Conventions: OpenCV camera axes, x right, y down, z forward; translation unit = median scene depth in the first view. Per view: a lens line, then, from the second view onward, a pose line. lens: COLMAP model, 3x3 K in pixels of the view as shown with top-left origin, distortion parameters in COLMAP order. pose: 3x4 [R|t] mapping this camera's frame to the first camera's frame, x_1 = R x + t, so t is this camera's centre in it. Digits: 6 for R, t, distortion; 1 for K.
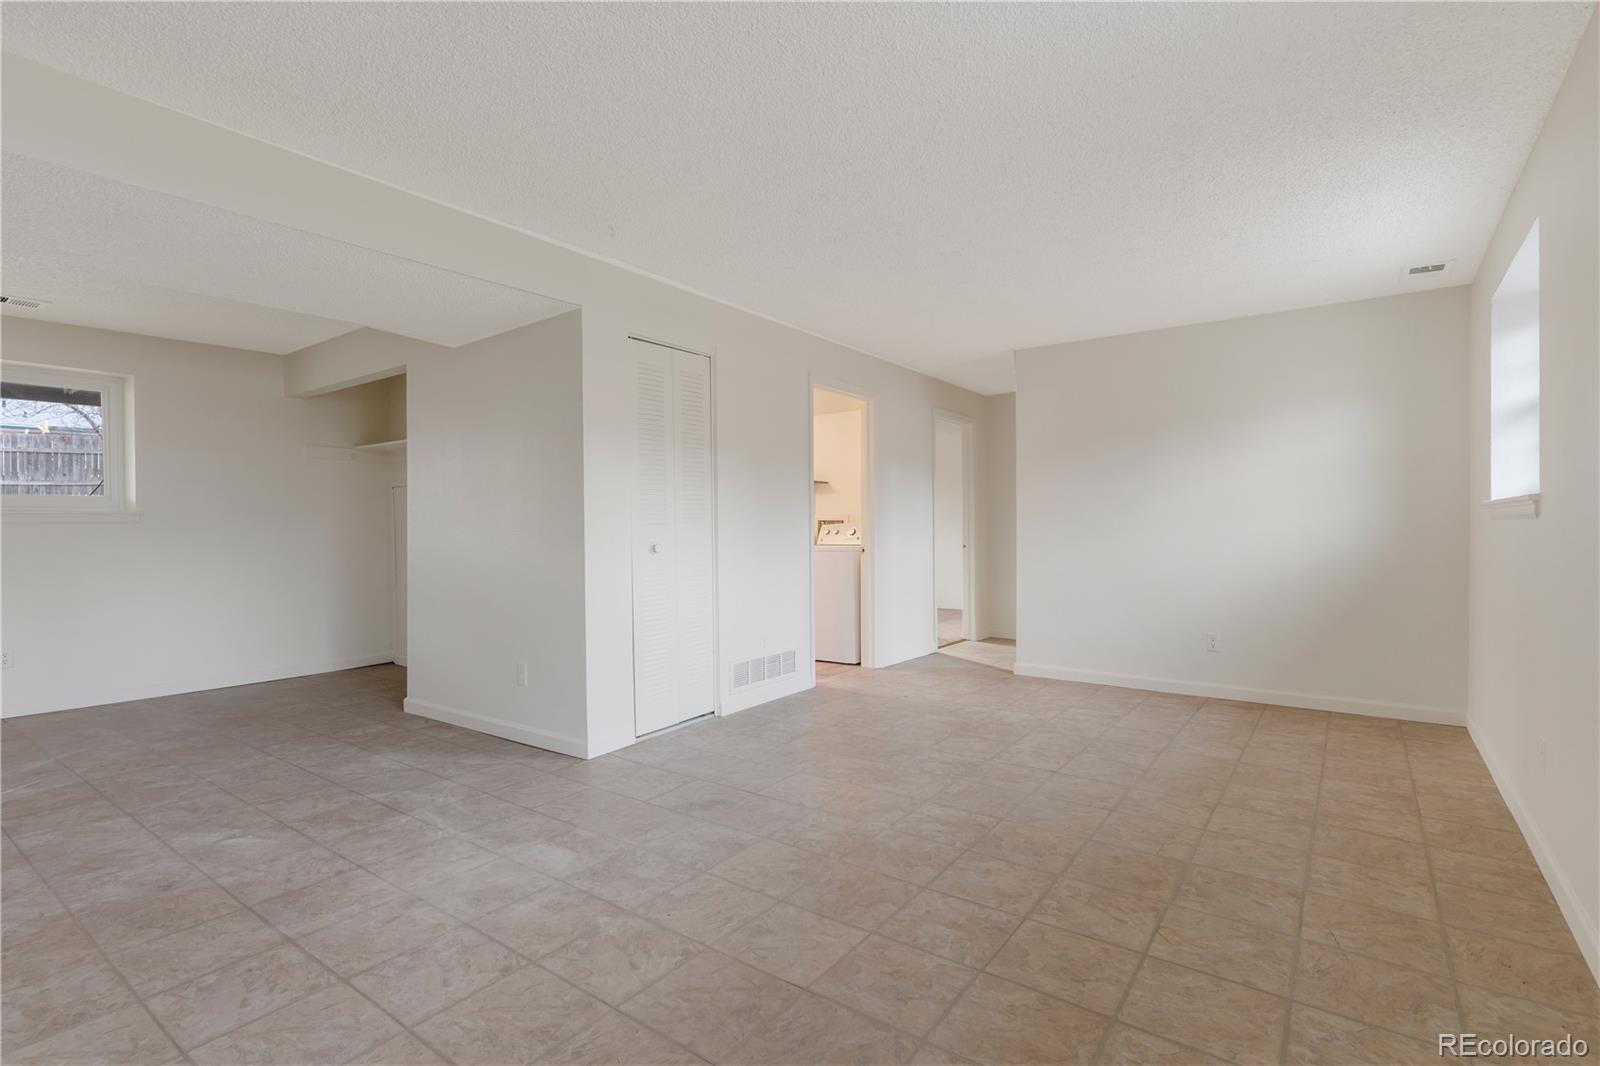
lens RADIAL K [[760.2, 0, 800.0], [0, 760.2, 533.0], [0, 0, 1]] dist [0.000246, -0.000450]
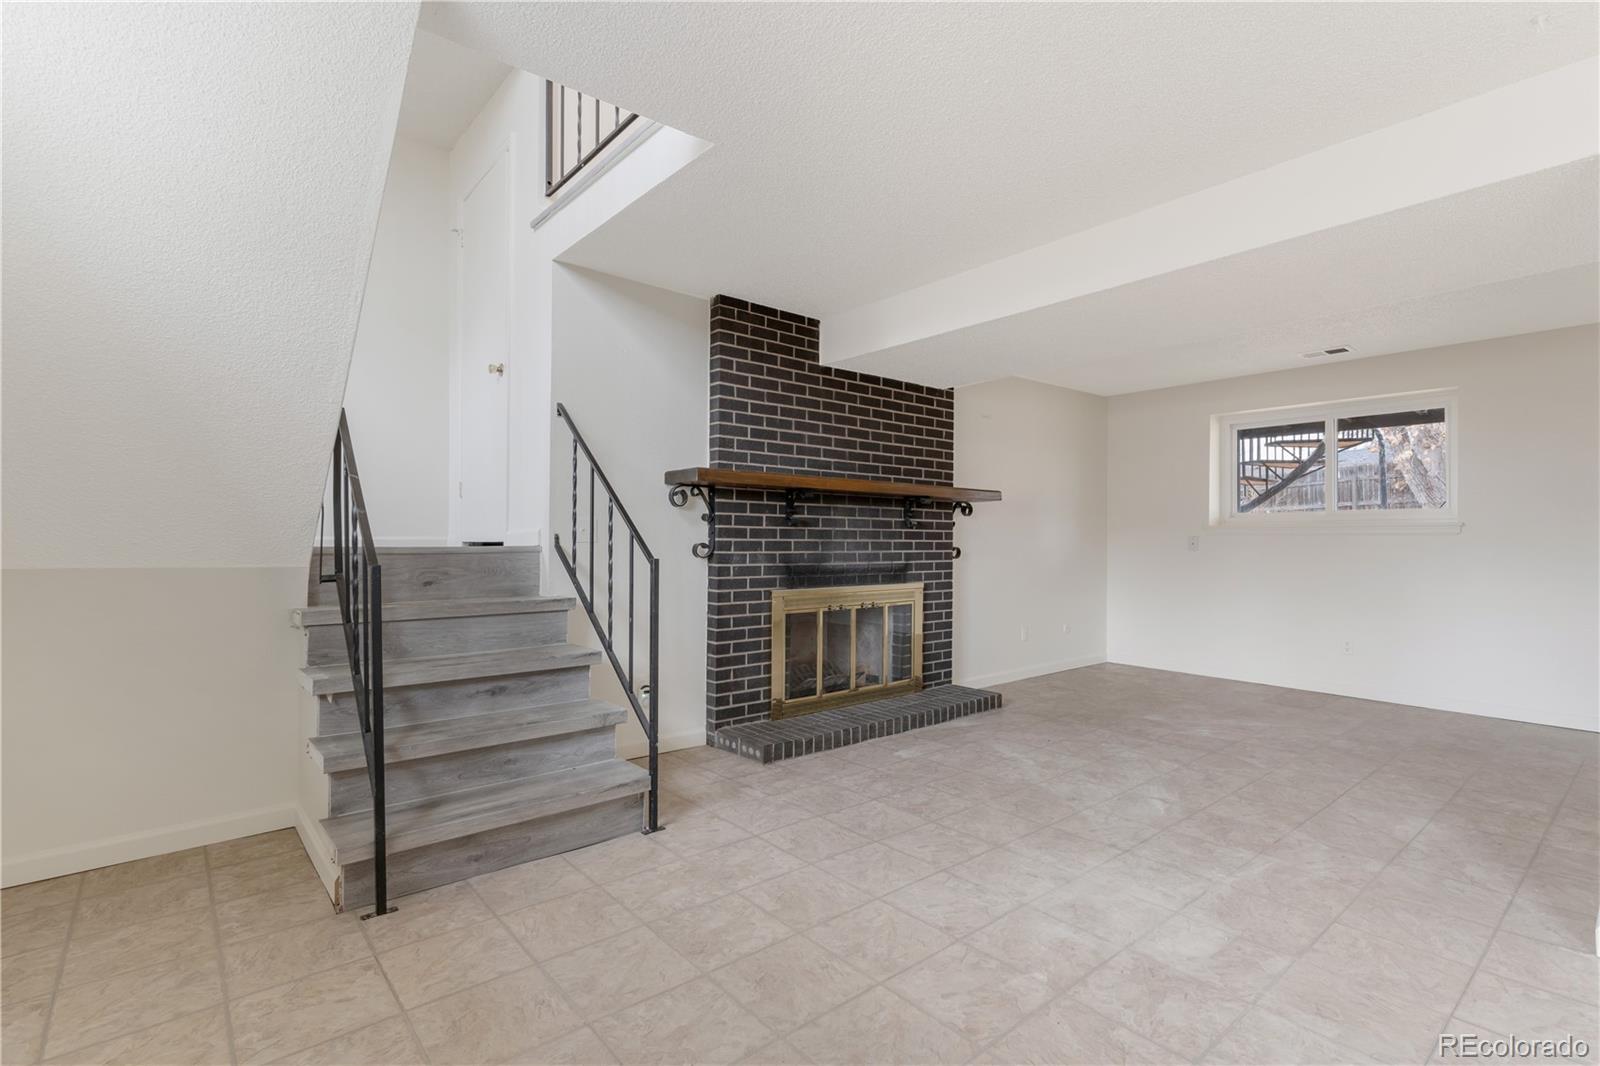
lens RADIAL K [[760.2, 0, 800.0], [0, 760.2, 533.0], [0, 0, 1]] dist [0.000246, -0.000450]
pose [[-0.241618, 0.000188, -0.970371, 0.533710], [-0.013867, 0.999897, 0.003647, -0.010646], [0.970272, 0.014337, -0.241591, 0.733441]]
